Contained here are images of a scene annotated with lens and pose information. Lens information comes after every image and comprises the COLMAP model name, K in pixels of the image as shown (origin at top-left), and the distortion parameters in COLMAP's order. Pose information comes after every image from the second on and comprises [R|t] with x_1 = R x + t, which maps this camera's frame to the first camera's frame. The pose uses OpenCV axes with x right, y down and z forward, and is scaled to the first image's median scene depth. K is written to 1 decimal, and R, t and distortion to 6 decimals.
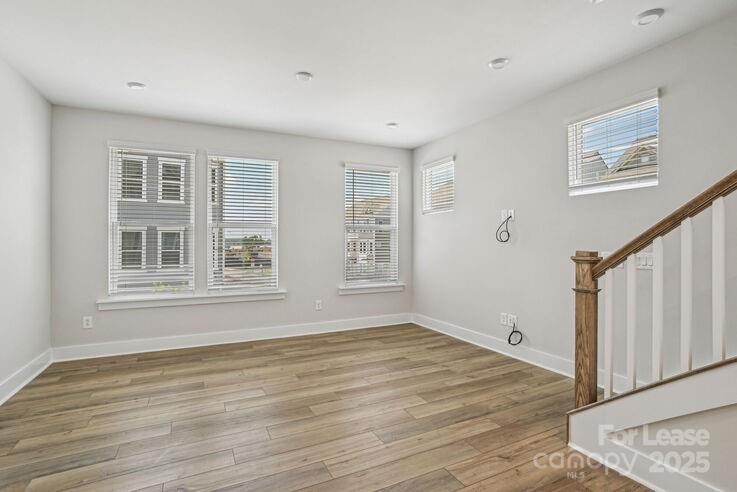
lens RADIAL K [[358.0, 0, 366.6], [0, 358.0, 245.1], [0, 0, 1]] dist [-0.031460, 0.000766]
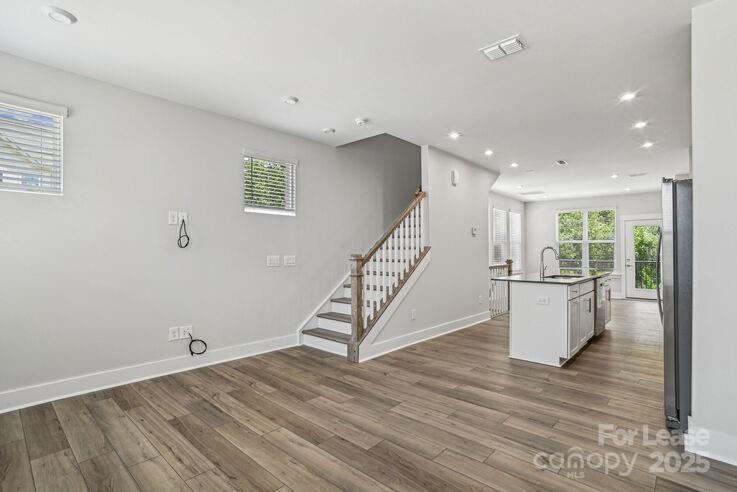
lens RADIAL K [[358.0, 0, 366.6], [0, 358.0, 245.1], [0, 0, 1]] dist [-0.031460, 0.000766]
pose [[-0.364271, 0.018990, 0.931099, -0.708880], [-0.001685, 0.999777, -0.021050, 0.004290], [-0.931291, -0.009237, -0.364158, 1.001700]]
